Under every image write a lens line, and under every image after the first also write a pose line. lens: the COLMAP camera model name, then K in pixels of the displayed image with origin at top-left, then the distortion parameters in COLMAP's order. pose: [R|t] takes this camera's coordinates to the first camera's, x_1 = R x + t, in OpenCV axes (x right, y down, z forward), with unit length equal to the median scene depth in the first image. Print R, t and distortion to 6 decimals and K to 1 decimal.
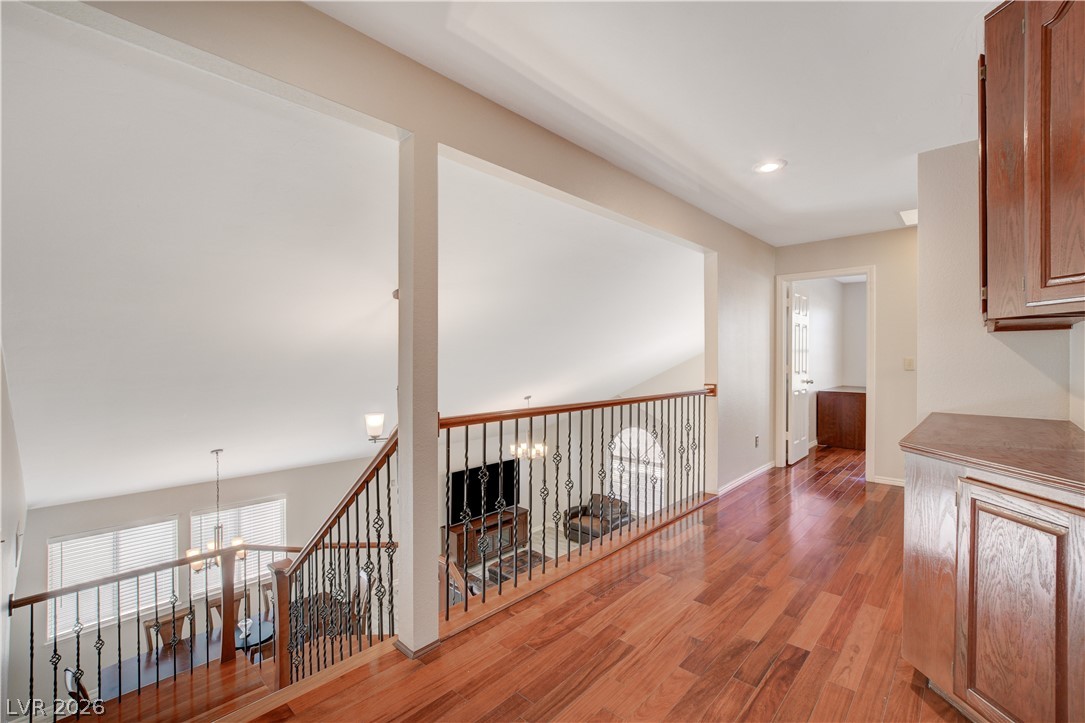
lens RADIAL K [[471.1, 0, 546.4], [0, 471.1, 359.6], [0, 0, 1]] dist [-0.003664, -0.000255]
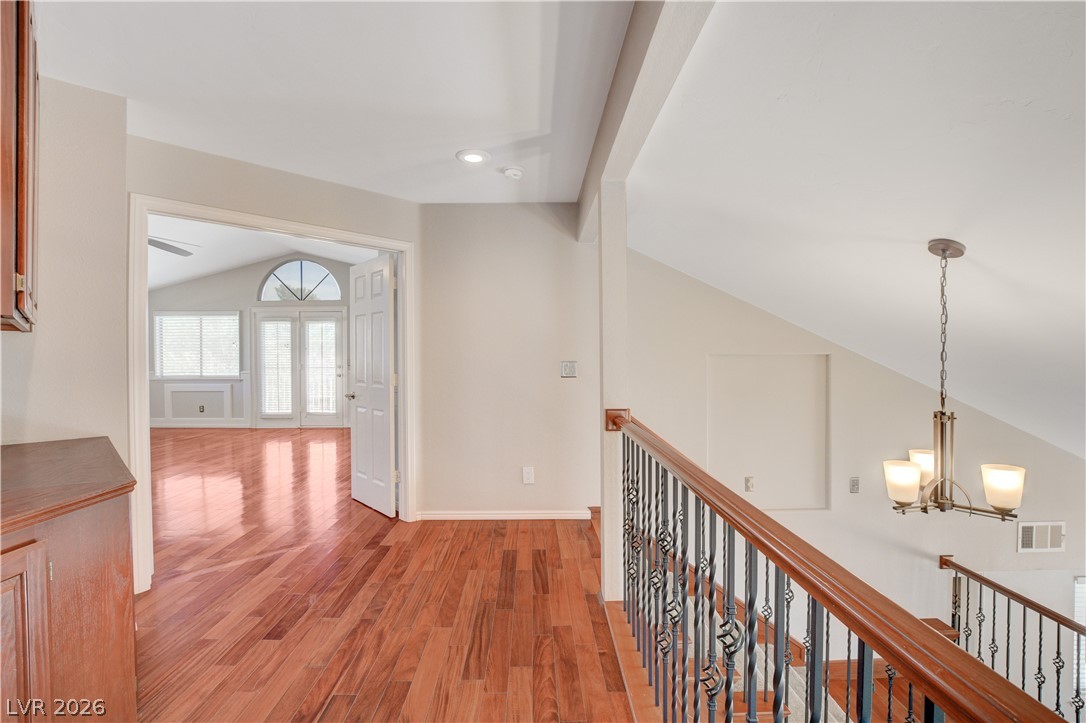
lens RADIAL K [[471.5, 0, 546.7], [0, 471.5, 361.6], [0, 0, 1]] dist [-0.003664, -0.000255]
pose [[-0.712811, 0.014610, -0.701204, 0.725563], [-0.003330, 0.999701, 0.024214, -0.042273], [0.701348, 0.019595, -0.712549, 1.797682]]
